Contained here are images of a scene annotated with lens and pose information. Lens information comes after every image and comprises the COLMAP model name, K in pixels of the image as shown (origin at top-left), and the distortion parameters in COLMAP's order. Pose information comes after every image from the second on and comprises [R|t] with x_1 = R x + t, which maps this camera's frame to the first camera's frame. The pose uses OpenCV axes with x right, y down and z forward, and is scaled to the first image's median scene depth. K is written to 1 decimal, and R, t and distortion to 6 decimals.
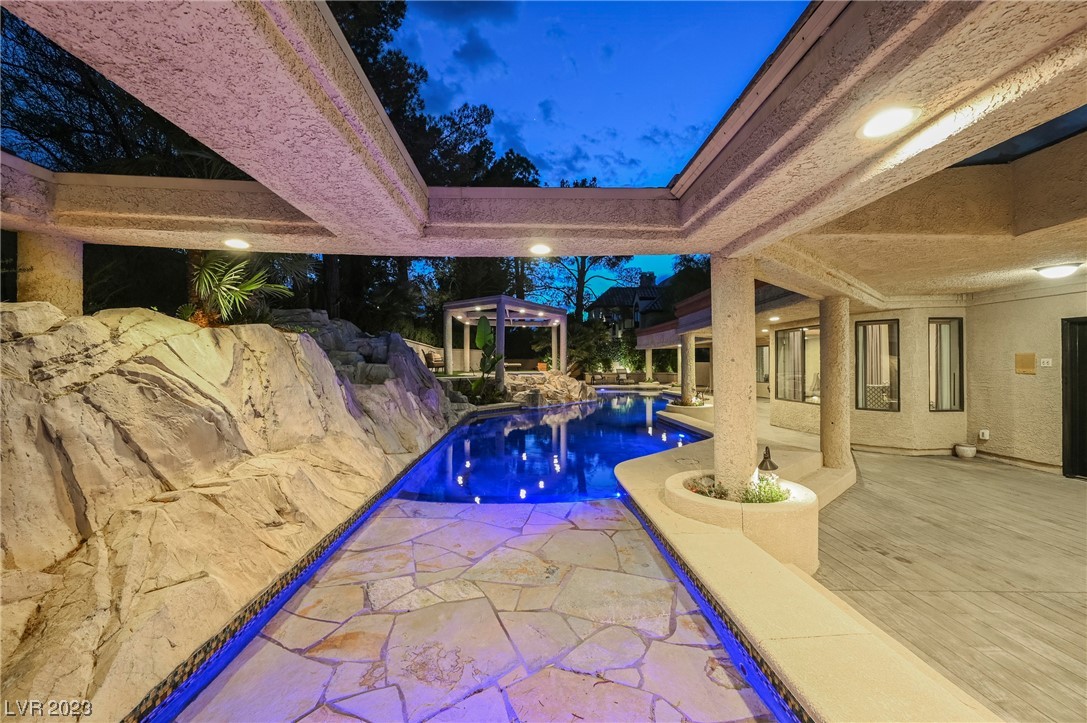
lens RADIAL K [[423.6, 0, 543.5], [0, 423.6, 362.0], [0, 0, 1]] dist [0.000144, 0.000030]
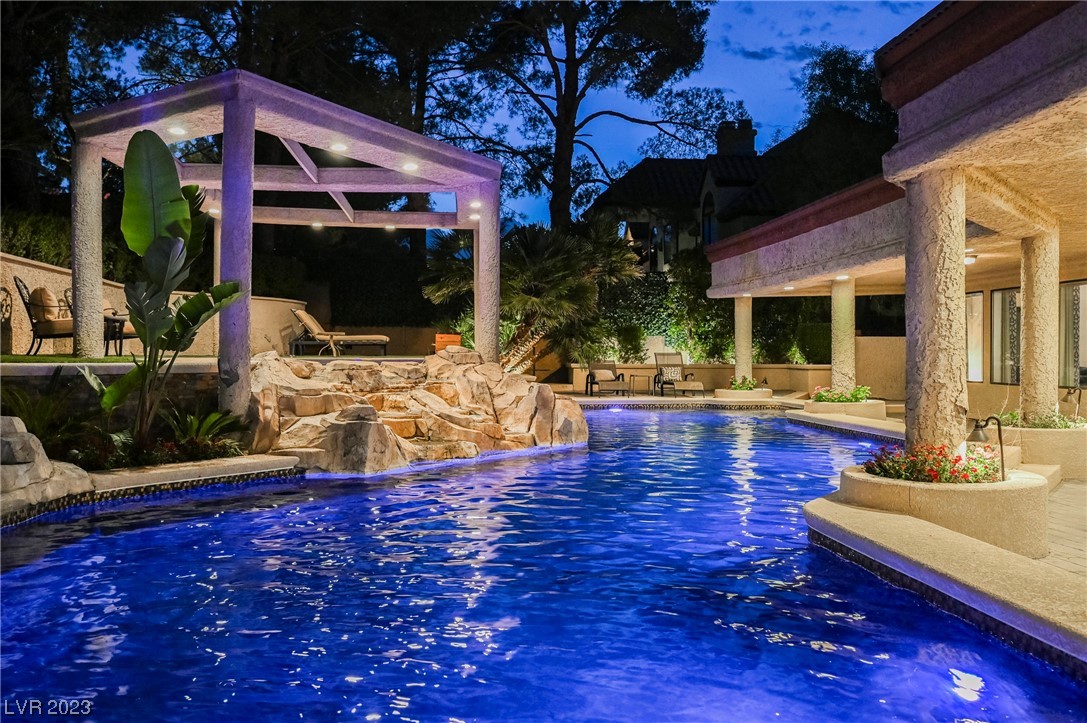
lens RADIAL K [[909.9, 0, 544.3], [0, 909.9, 362.1], [0, 0, 1]] dist [-0.011379, -0.004136]
pose [[0.999139, 0.003359, 0.041354, 0.046034], [-0.003930, 0.999898, 0.013734, 0.014434], [-0.041303, -0.013885, 0.999050, 0.227690]]
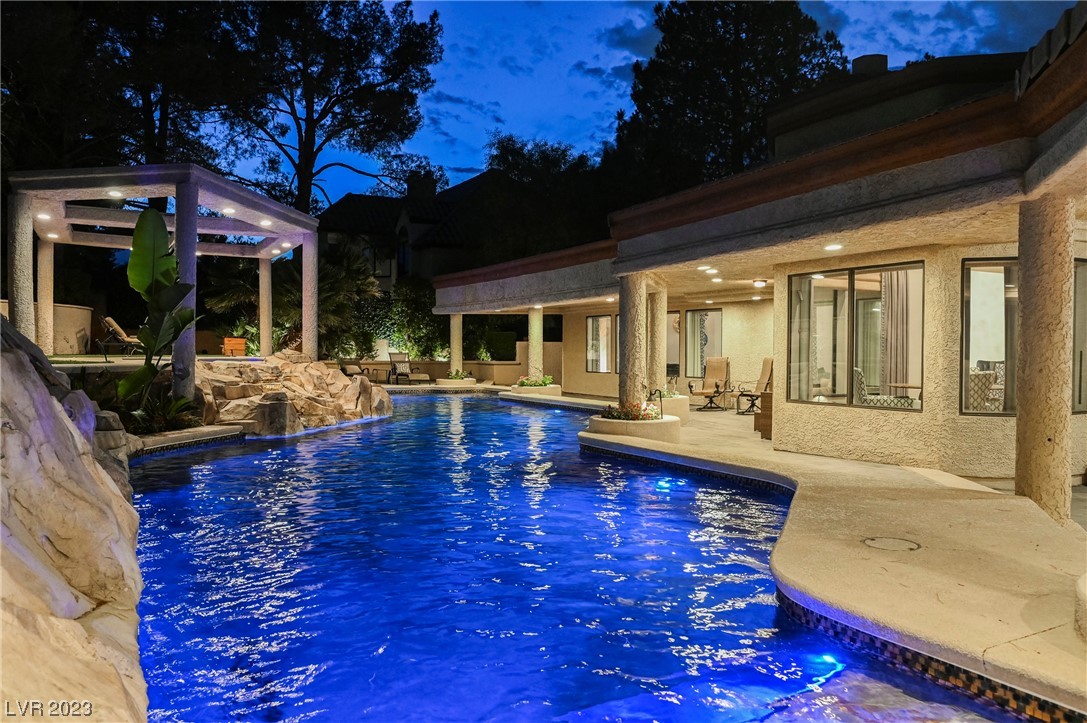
lens RADIAL K [[783.2, 0, 540.2], [0, 783.2, 365.4], [0, 0, 1]] dist [0.002683, -0.000171]
pose [[0.901383, -0.000808, 0.433022, -0.071021], [-0.009966, 0.999695, 0.022611, 0.009014], [-0.432908, -0.024696, 0.901100, 0.099030]]
